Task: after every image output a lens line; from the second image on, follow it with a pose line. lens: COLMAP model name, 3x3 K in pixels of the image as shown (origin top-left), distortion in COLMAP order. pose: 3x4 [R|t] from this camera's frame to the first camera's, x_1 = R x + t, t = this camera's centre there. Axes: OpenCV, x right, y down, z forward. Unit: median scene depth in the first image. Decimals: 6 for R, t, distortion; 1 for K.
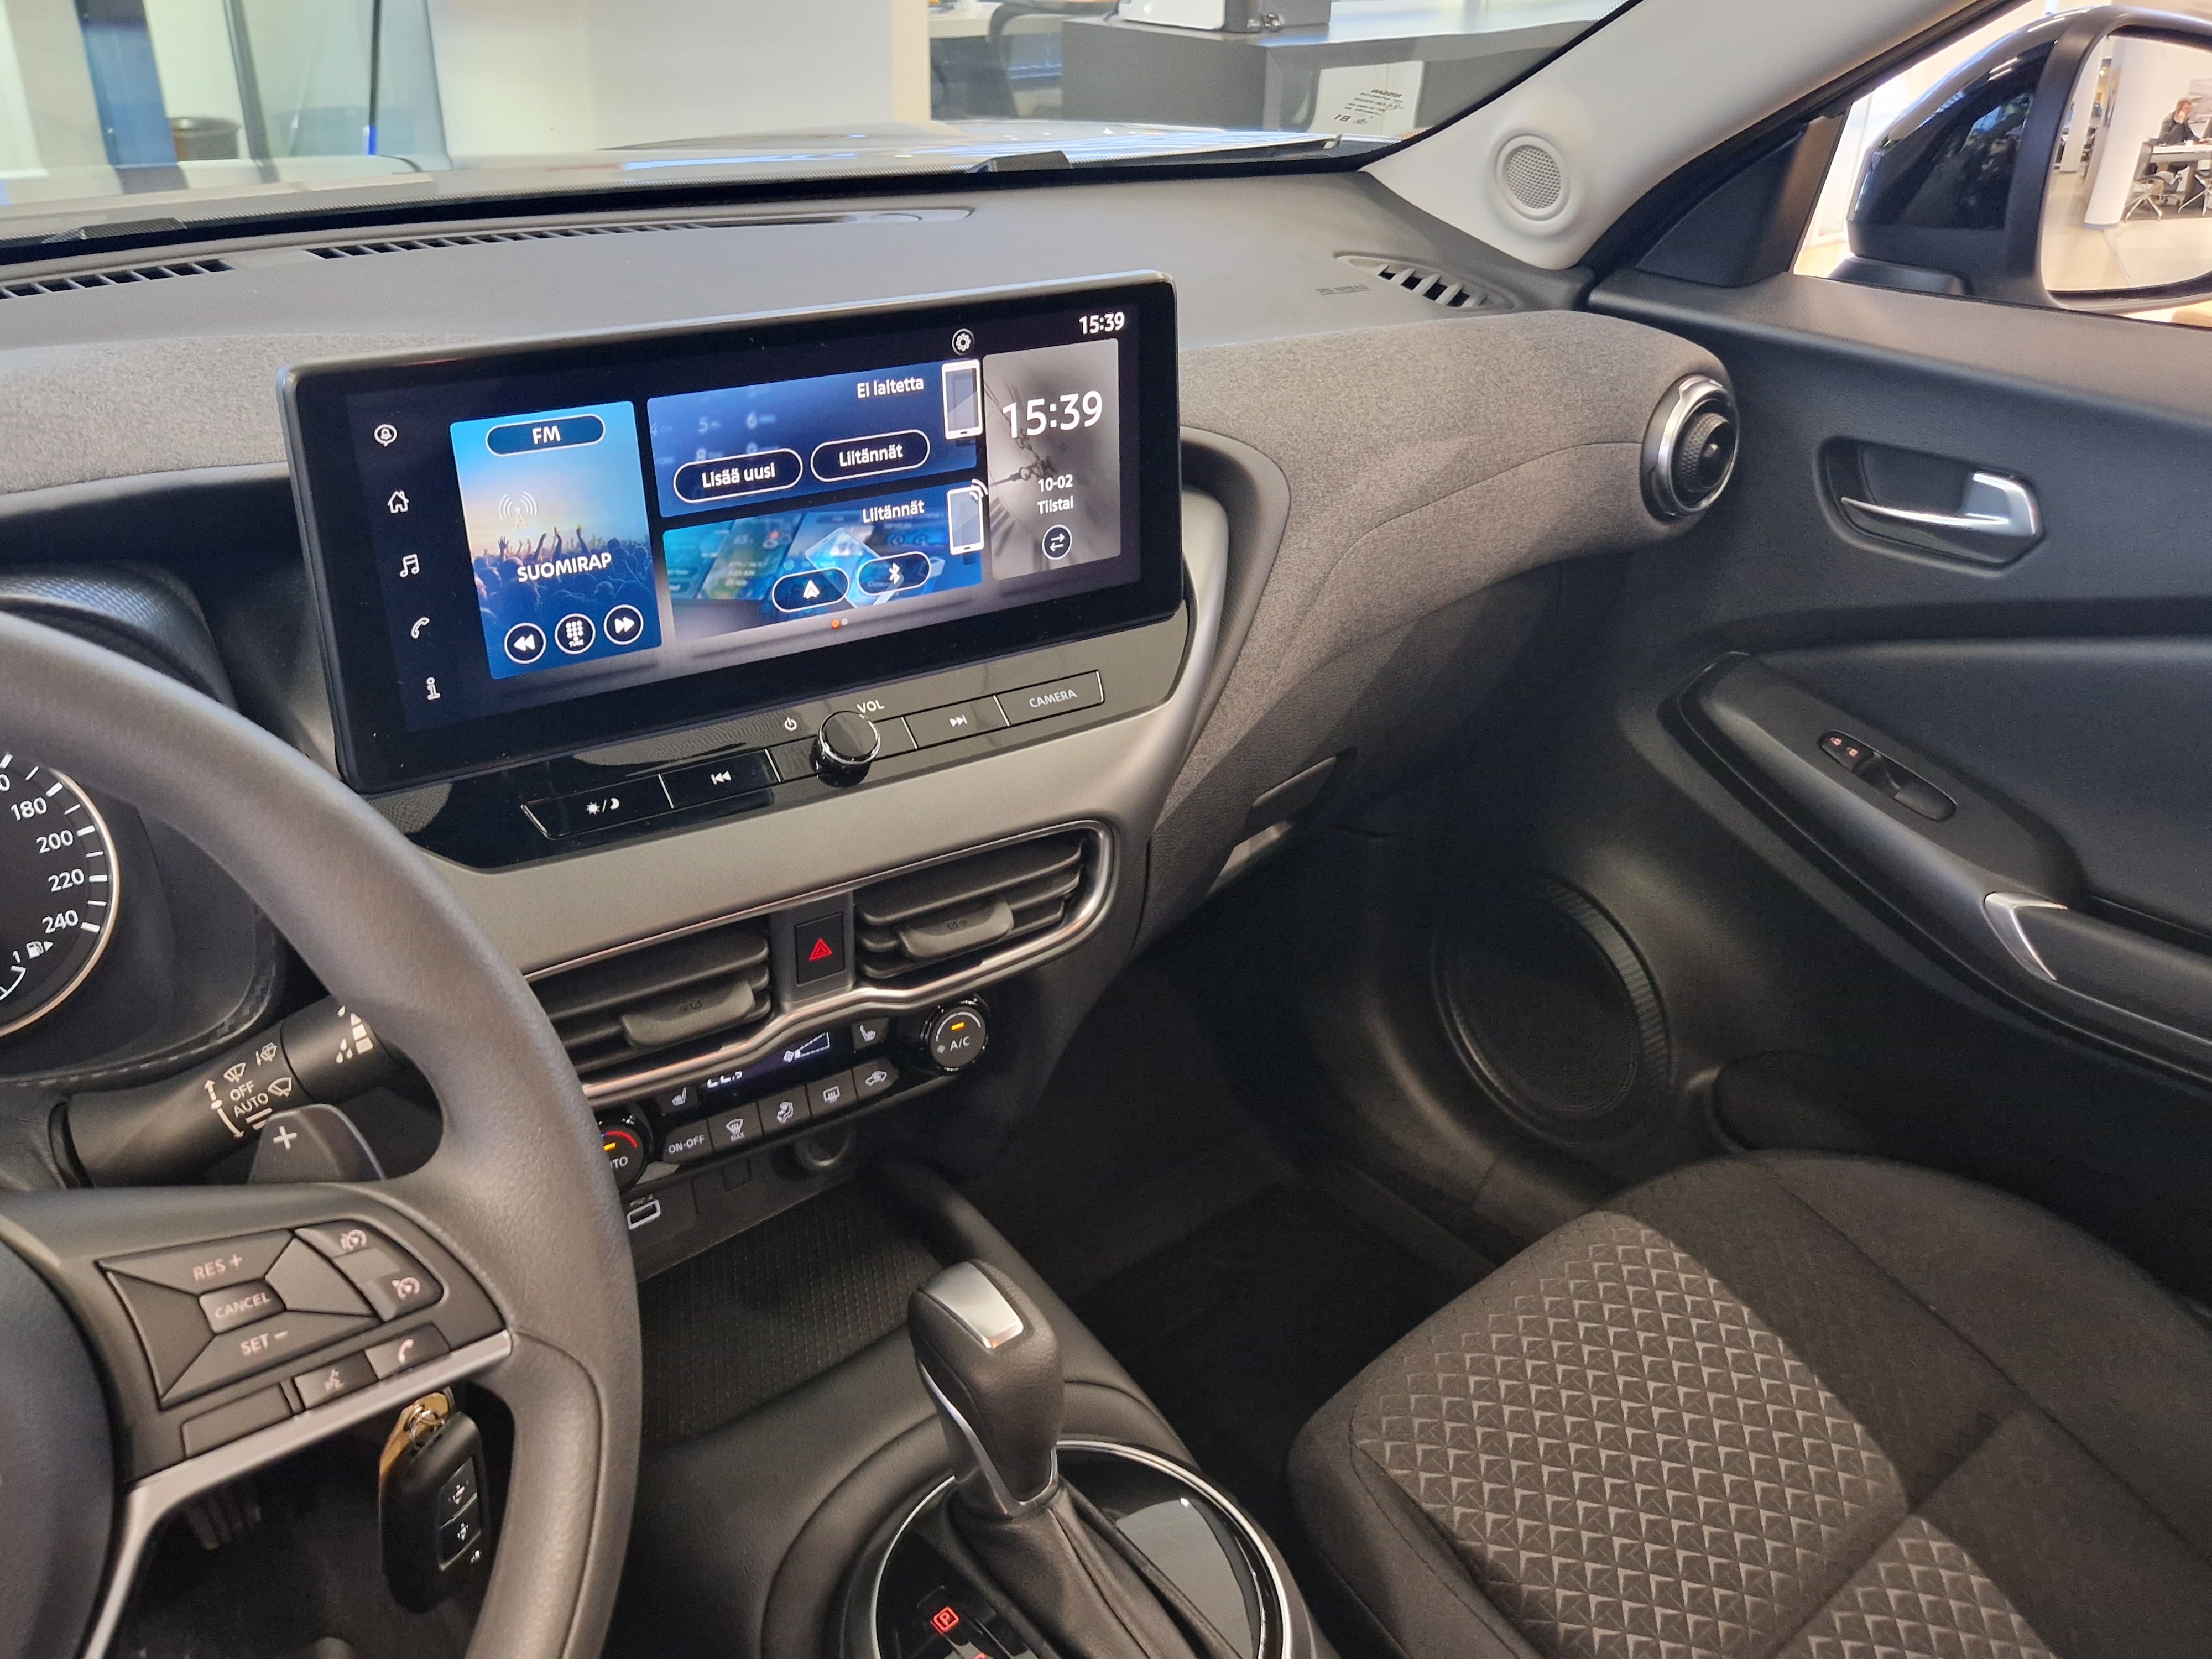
lens RADIAL K [[1850.8, 0, 1089.1], [0, 1850.8, 801.9], [0, 0, 1]] dist [0.061496, -0.055858]
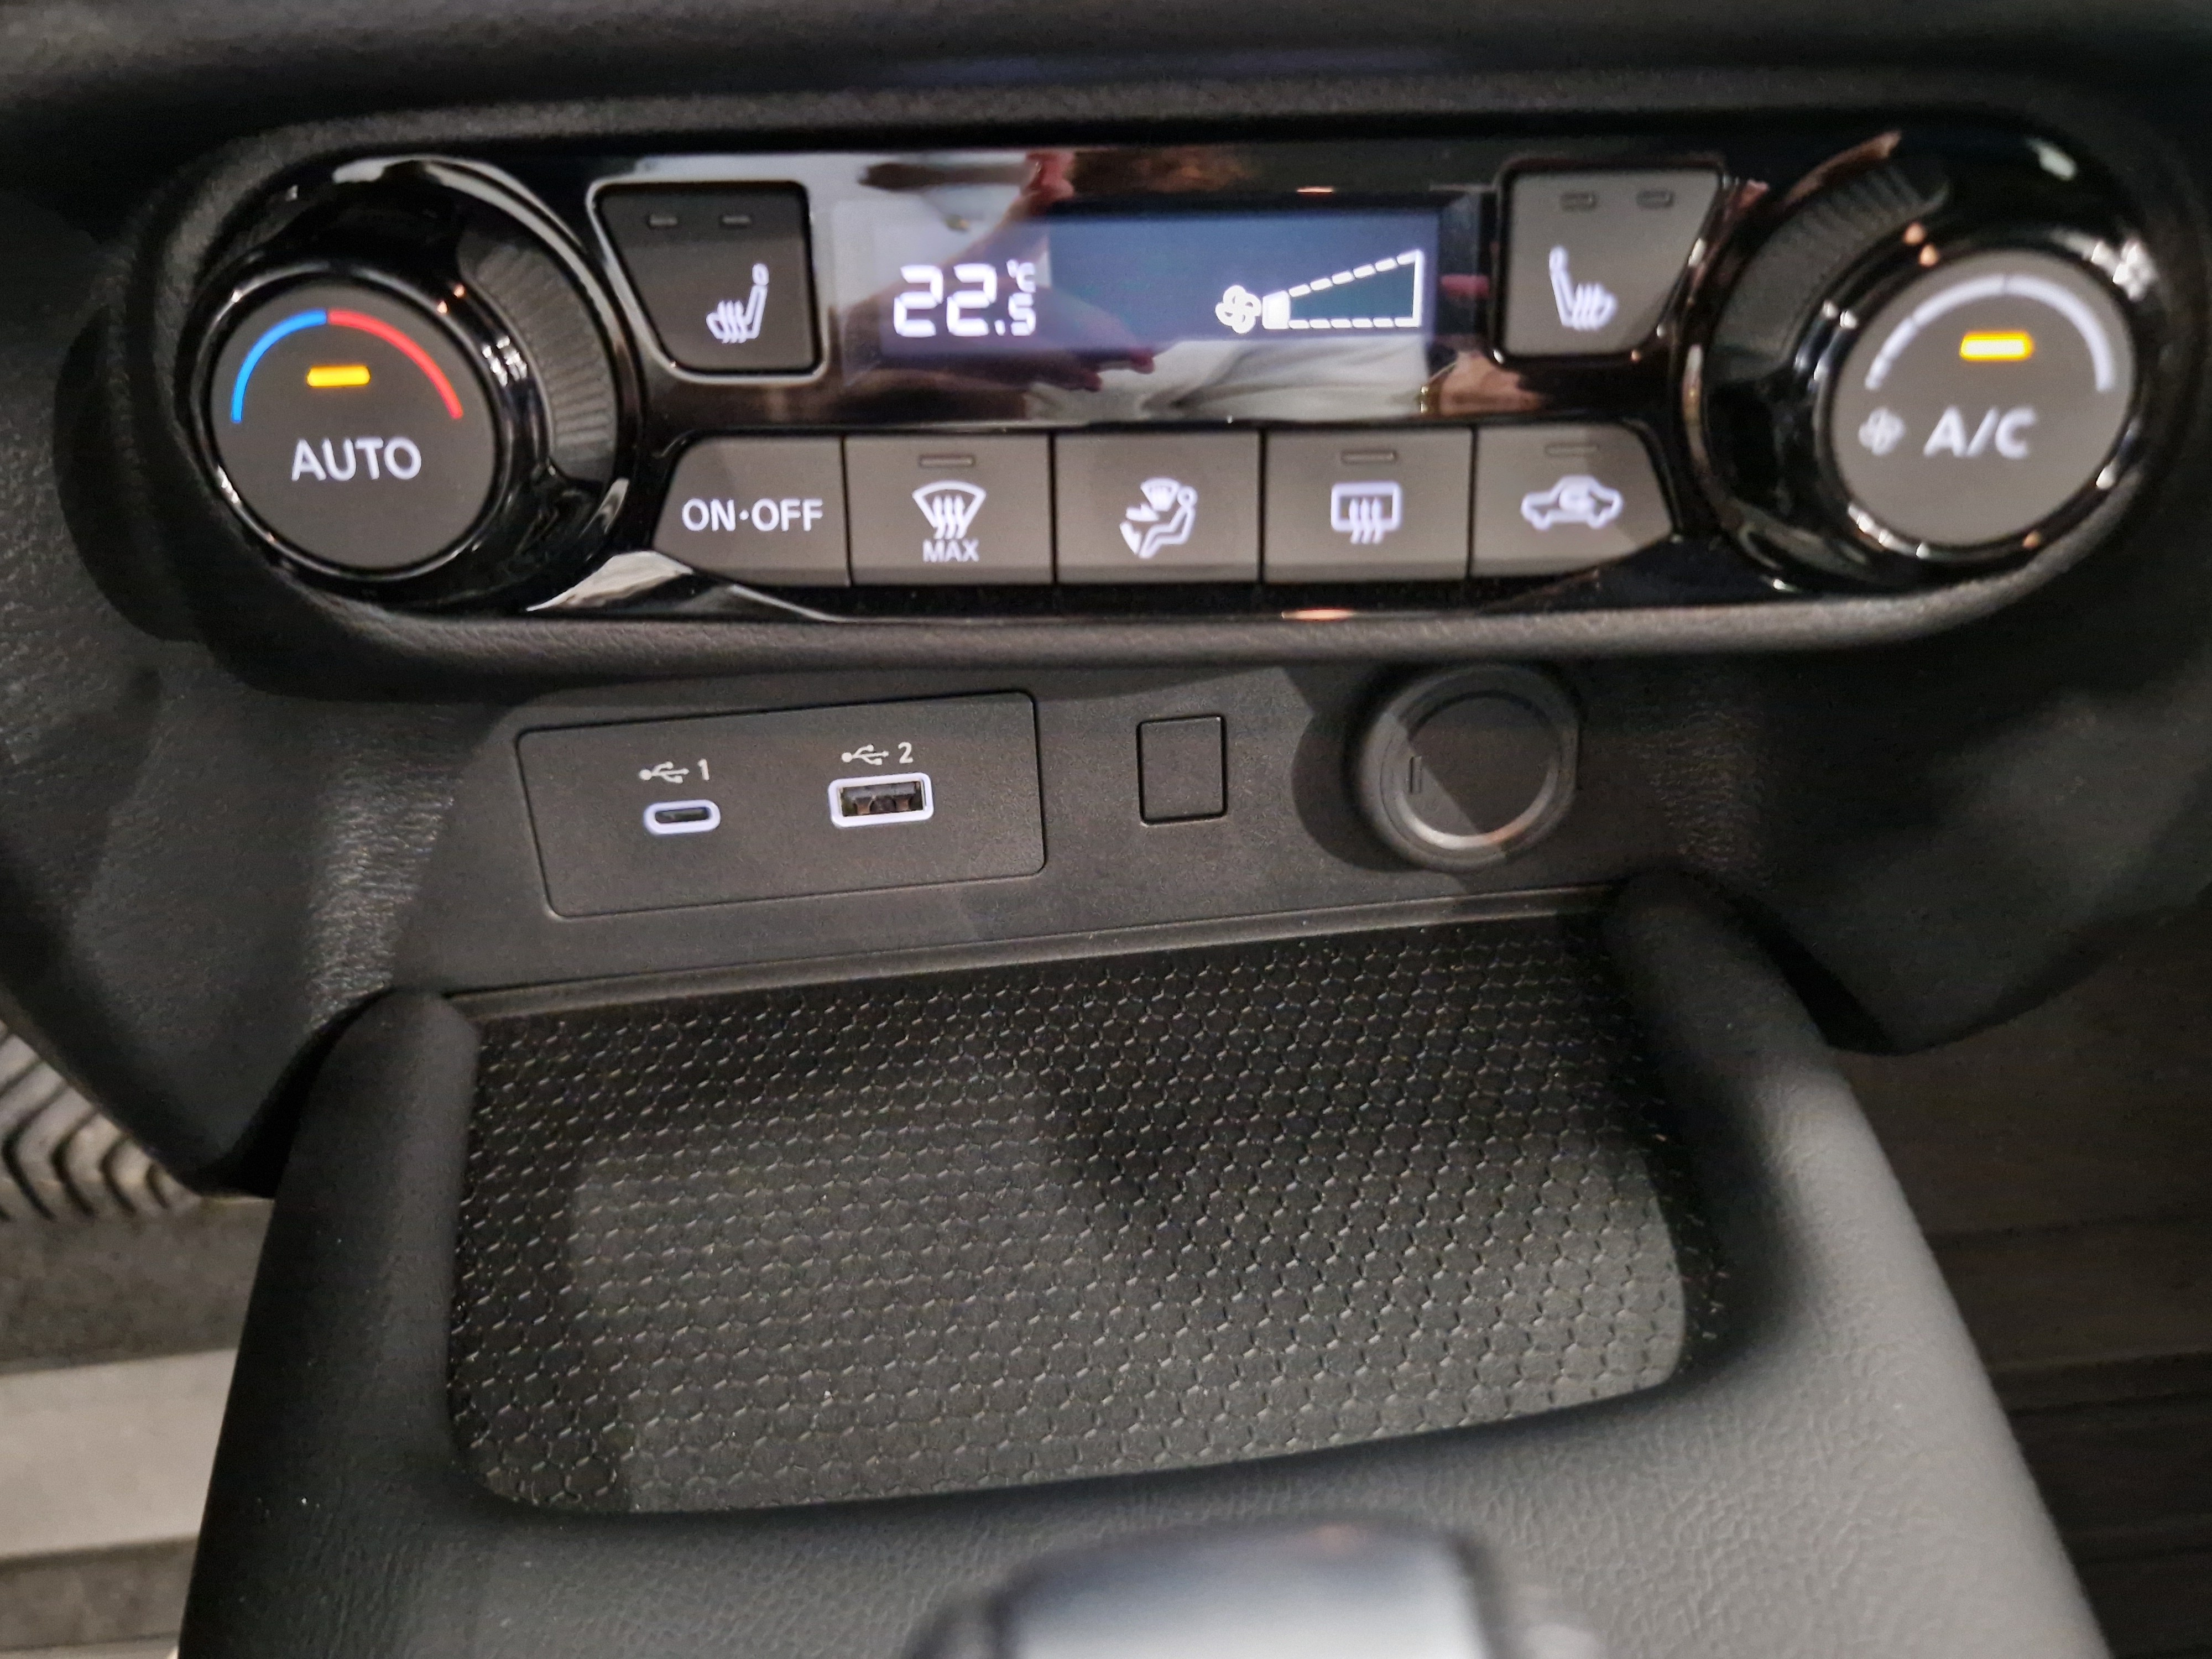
lens RADIAL K [[1850.8, 0, 1110.2], [0, 1850.8, 826.2], [0, 0, 1]] dist [0.061496, -0.055858]
pose [[0.827834, 0.291562, -0.479252, -0.039178], [-0.220328, 0.954659, 0.200202, 0.170523], [0.515894, -0.060142, 0.854539, 0.840050]]
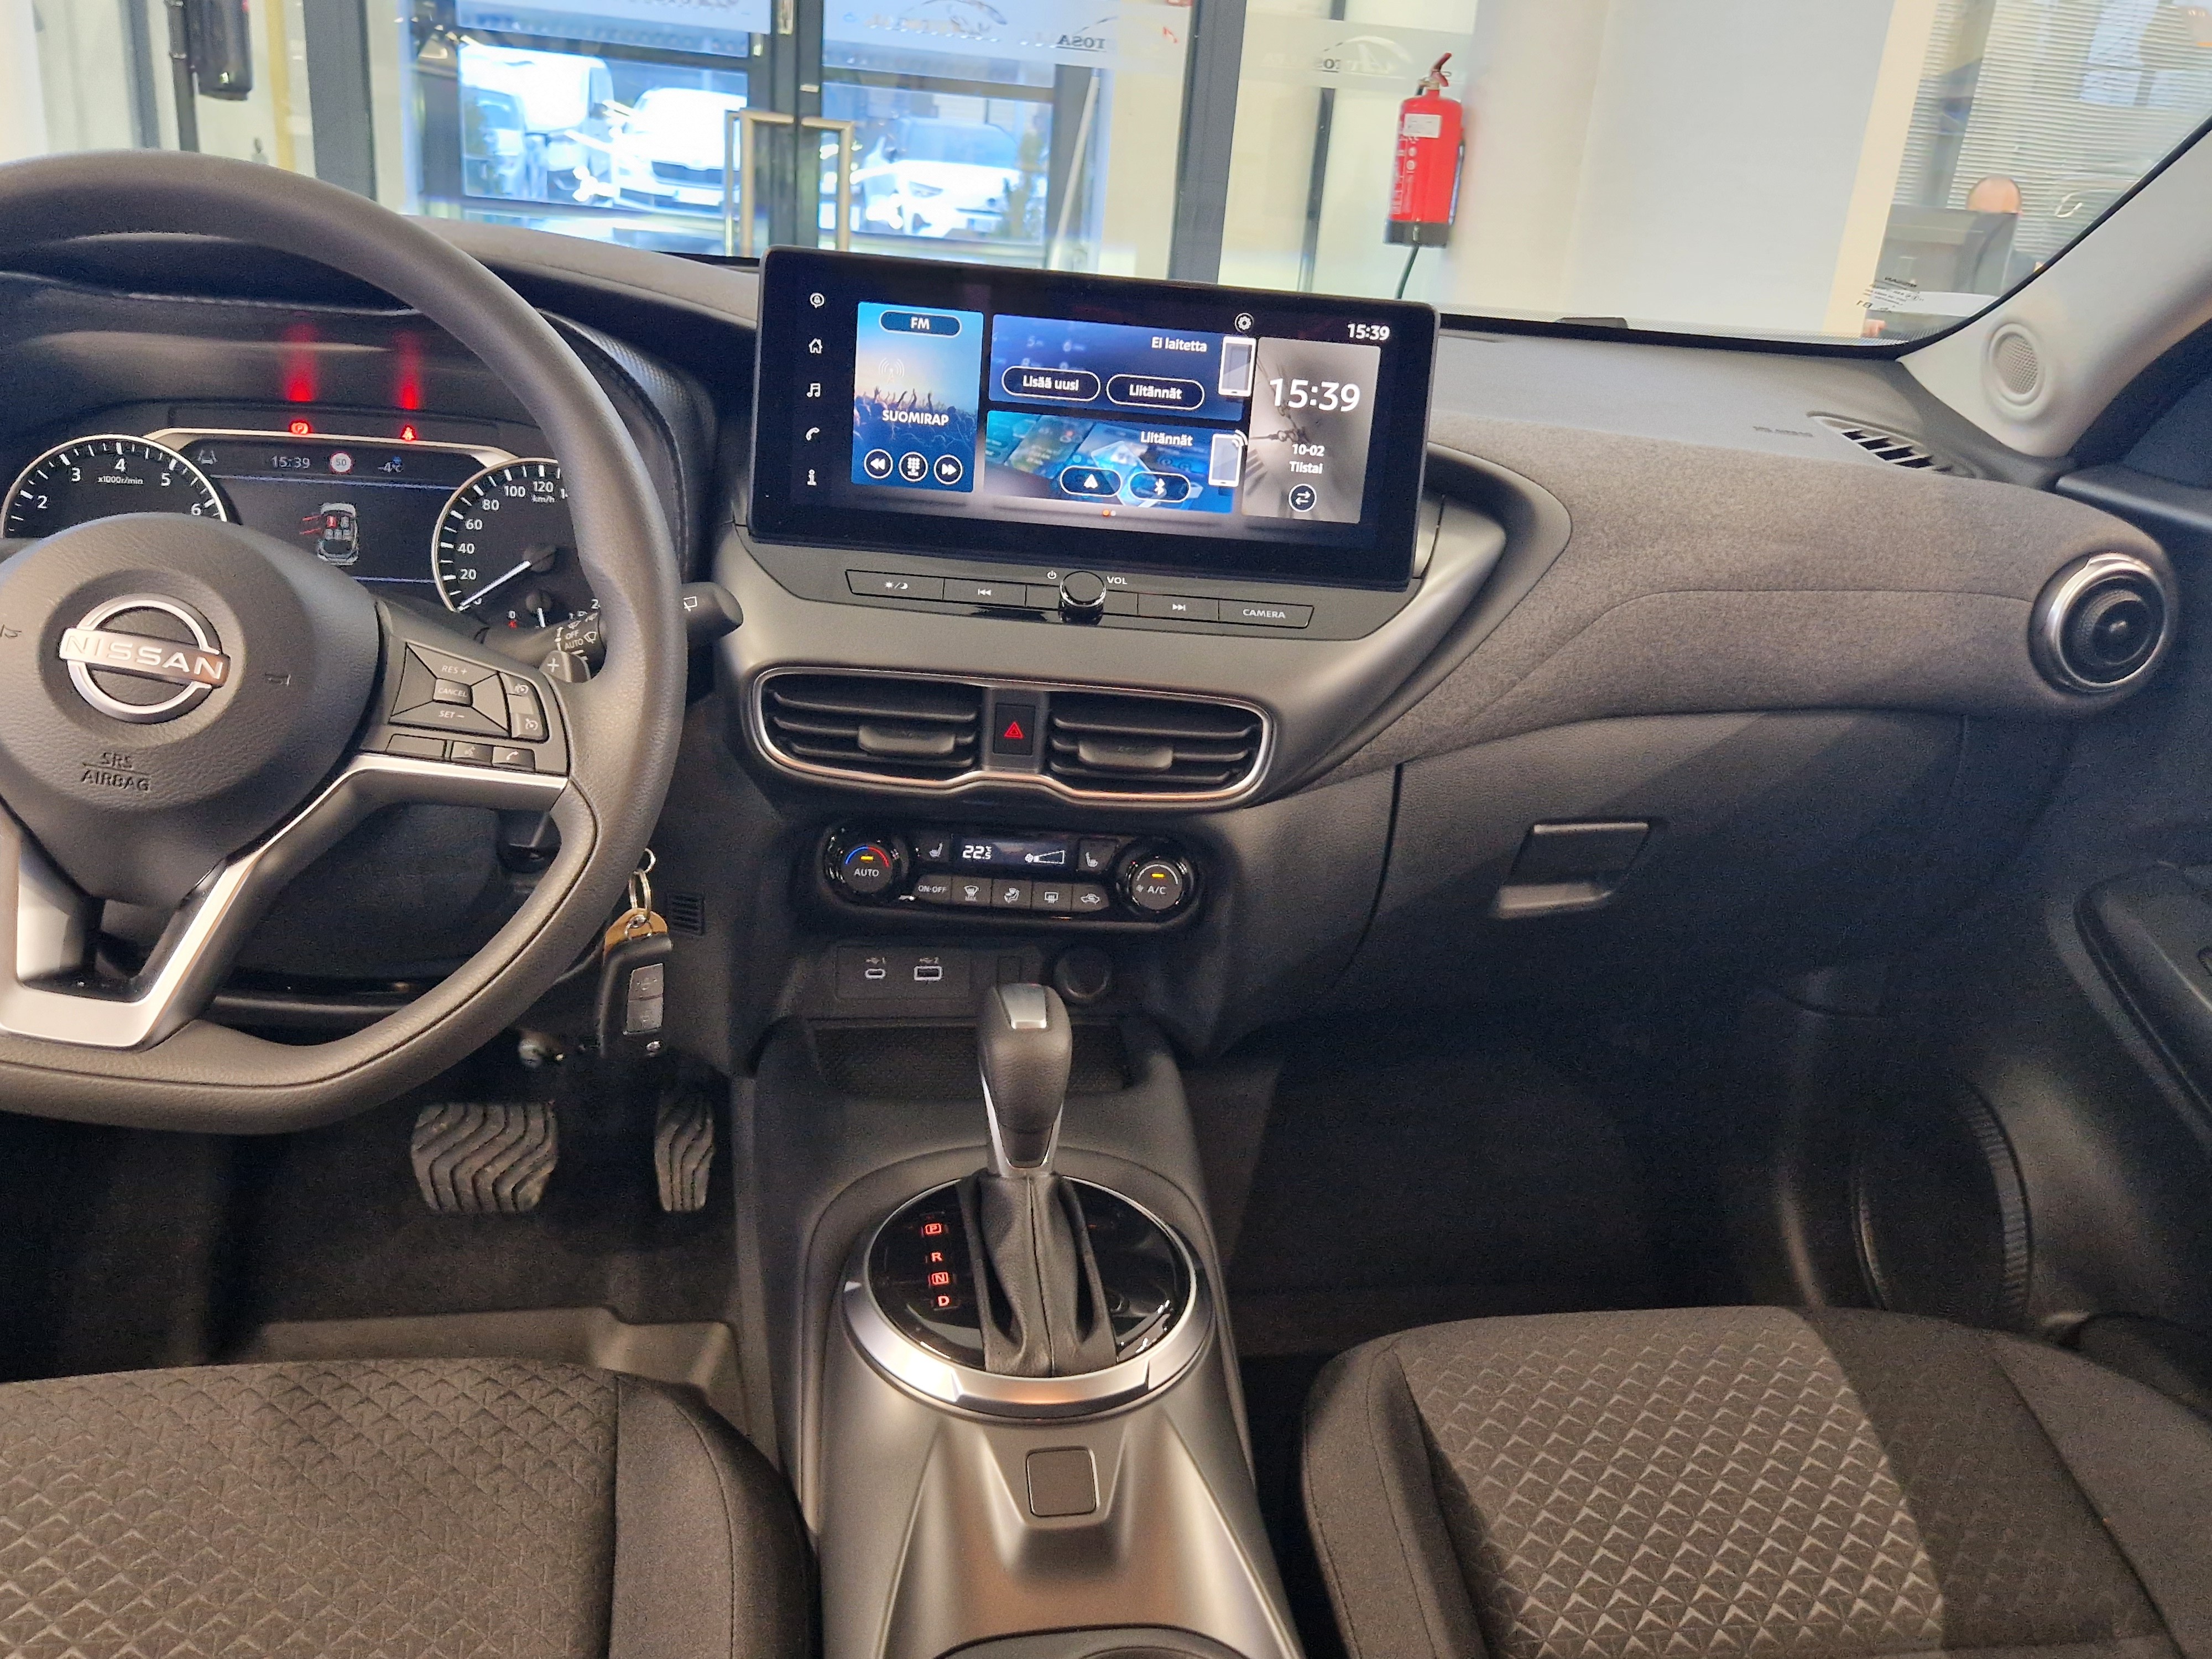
lens RADIAL K [[1850.8, 0, 1107.2], [0, 1850.8, 821.2], [0, 0, 1]] dist [0.061496, -0.055858]
pose [[0.859630, 0.221821, -0.460252, 0.516761], [-0.290494, 0.953258, -0.083140, 0.221974], [0.420296, 0.205170, 0.883887, -0.138492]]
